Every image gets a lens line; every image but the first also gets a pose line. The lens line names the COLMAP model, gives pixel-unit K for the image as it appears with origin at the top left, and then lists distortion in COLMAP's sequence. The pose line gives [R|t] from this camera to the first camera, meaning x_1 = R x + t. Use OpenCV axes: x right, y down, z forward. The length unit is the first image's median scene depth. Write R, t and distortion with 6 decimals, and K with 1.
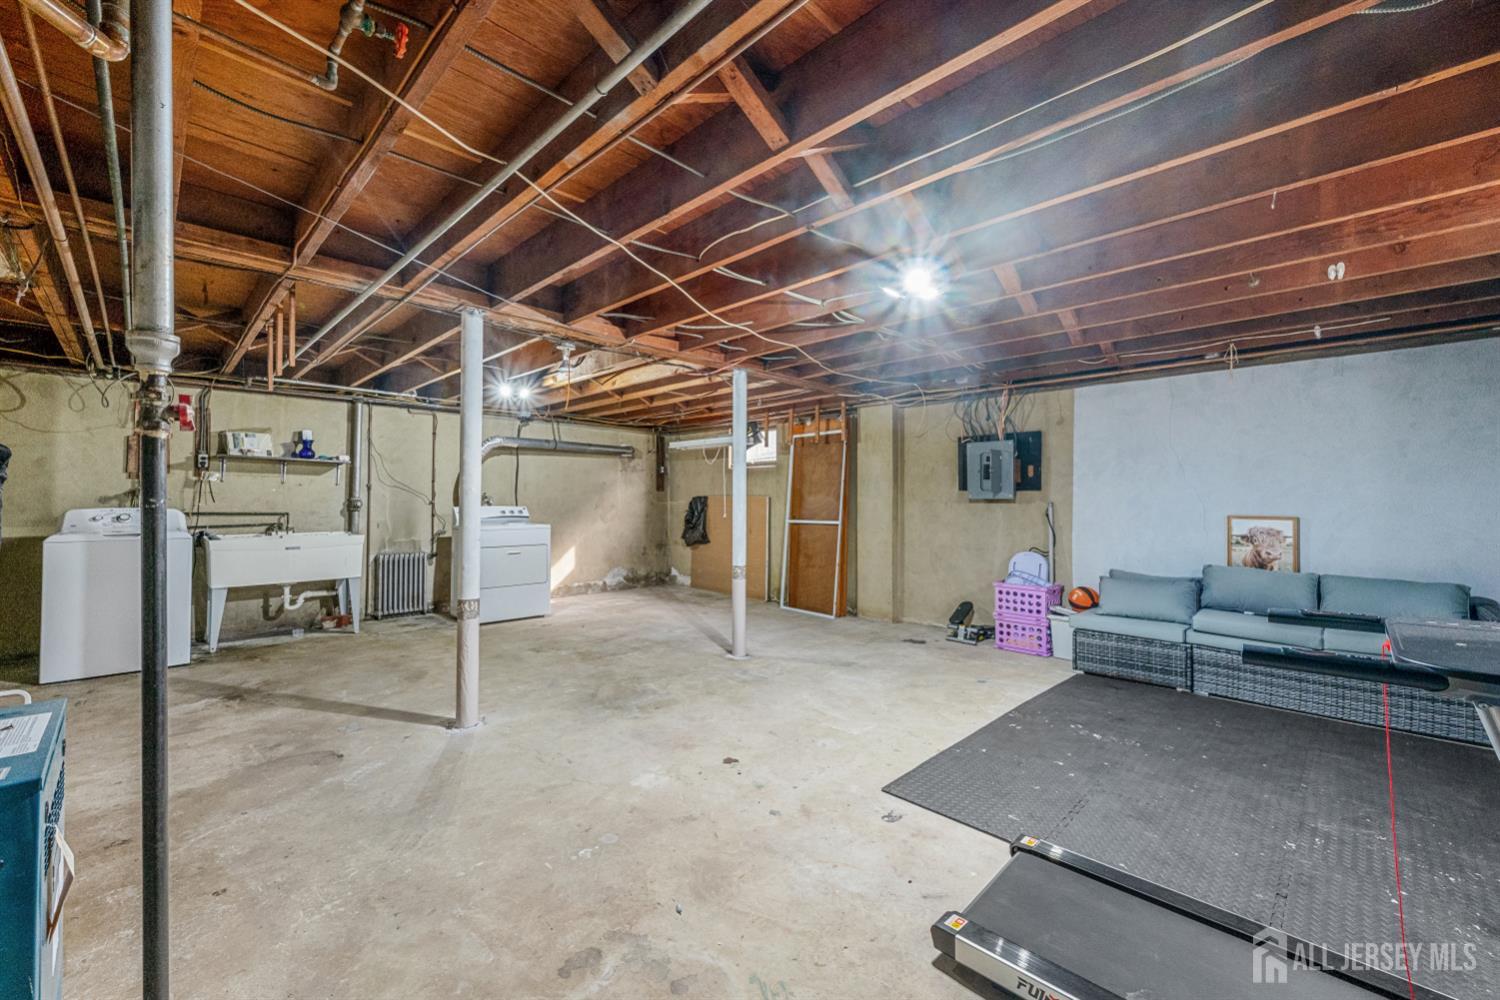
lens RADIAL K [[602.9, 0, 743.9], [0, 602.9, 496.4], [0, 0, 1]] dist [0.000483, 0.000073]
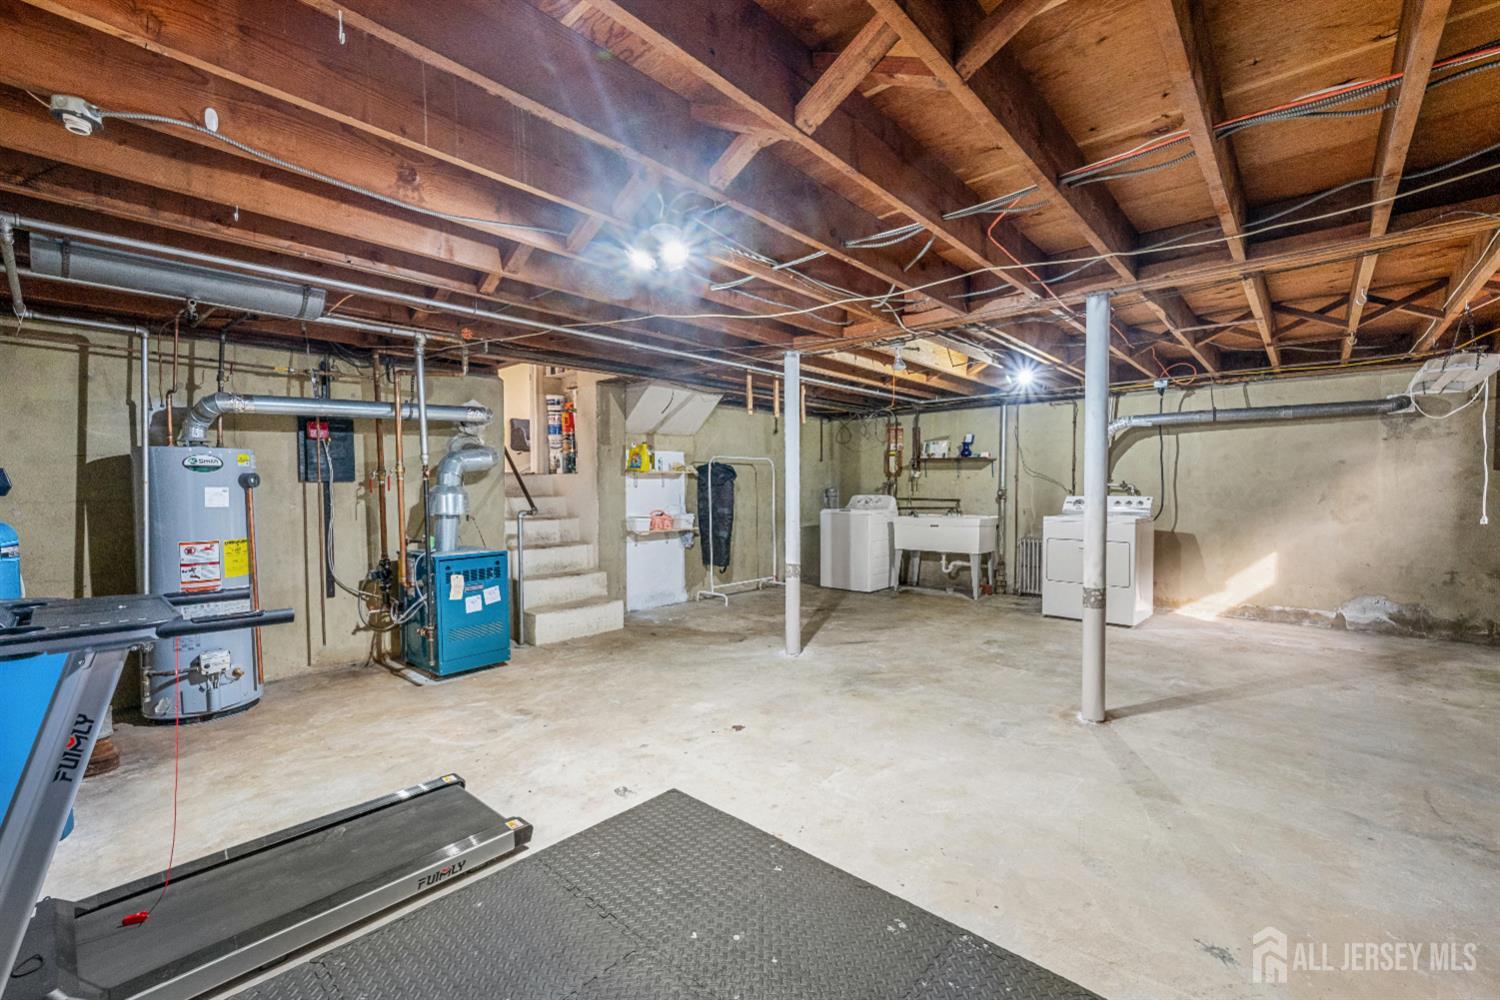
lens RADIAL K [[602.9, 0, 745.4], [0, 602.9, 505.8], [0, 0, 1]] dist [0.000483, 0.000073]
pose [[0.066395, 0.027606, -0.997411, 0.767345], [0.012694, 0.999513, 0.028509, -0.002876], [0.997713, -0.014554, 0.066012, 0.671866]]
